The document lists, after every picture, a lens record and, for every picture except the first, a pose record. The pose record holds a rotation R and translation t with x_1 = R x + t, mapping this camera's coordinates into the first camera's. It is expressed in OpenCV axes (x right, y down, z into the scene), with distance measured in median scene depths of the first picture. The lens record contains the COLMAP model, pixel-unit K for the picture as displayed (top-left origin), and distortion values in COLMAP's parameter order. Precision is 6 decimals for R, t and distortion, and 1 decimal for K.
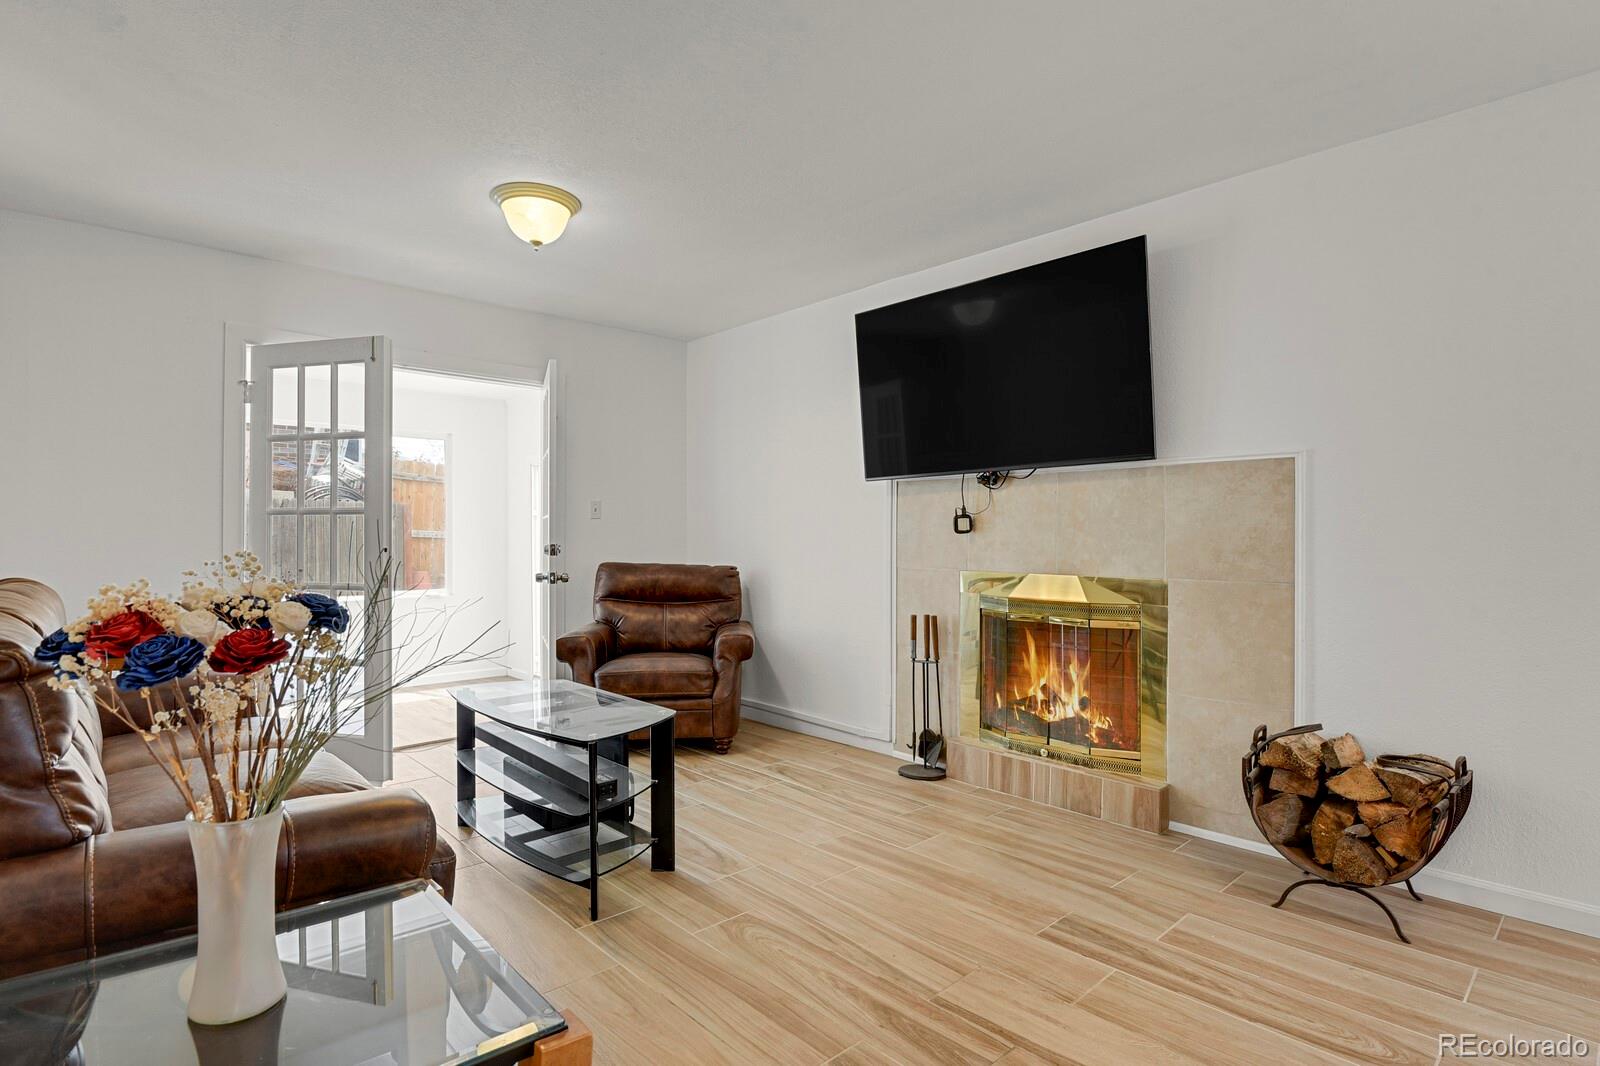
lens RADIAL K [[790.3, 0, 792.4], [0, 790.3, 535.2], [0, 0, 1]] dist [-0.023026, -0.000335]
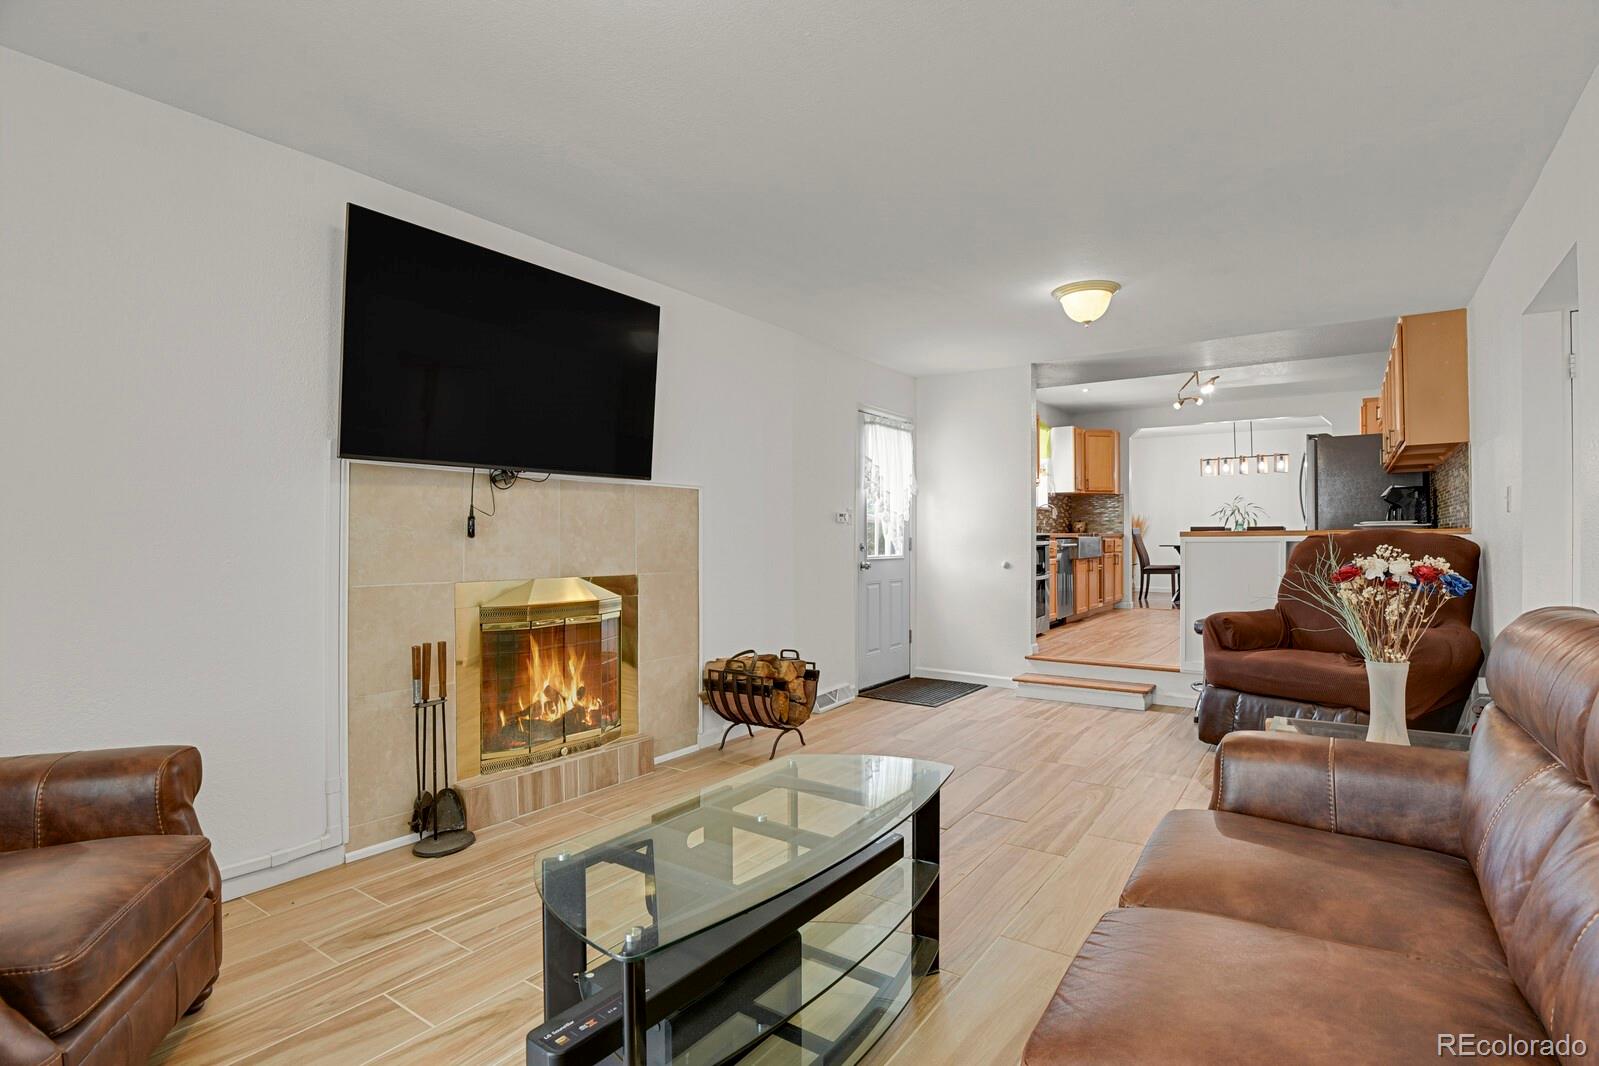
lens RADIAL K [[789.8, 0, 791.9], [0, 789.8, 535.2], [0, 0, 1]] dist [-0.023026, -0.000335]
pose [[-0.209159, 0.003409, 0.977876, -0.751075], [0.000617, 0.999994, -0.003354, -0.002352], [-0.977881, -0.000098, -0.209160, 0.926421]]
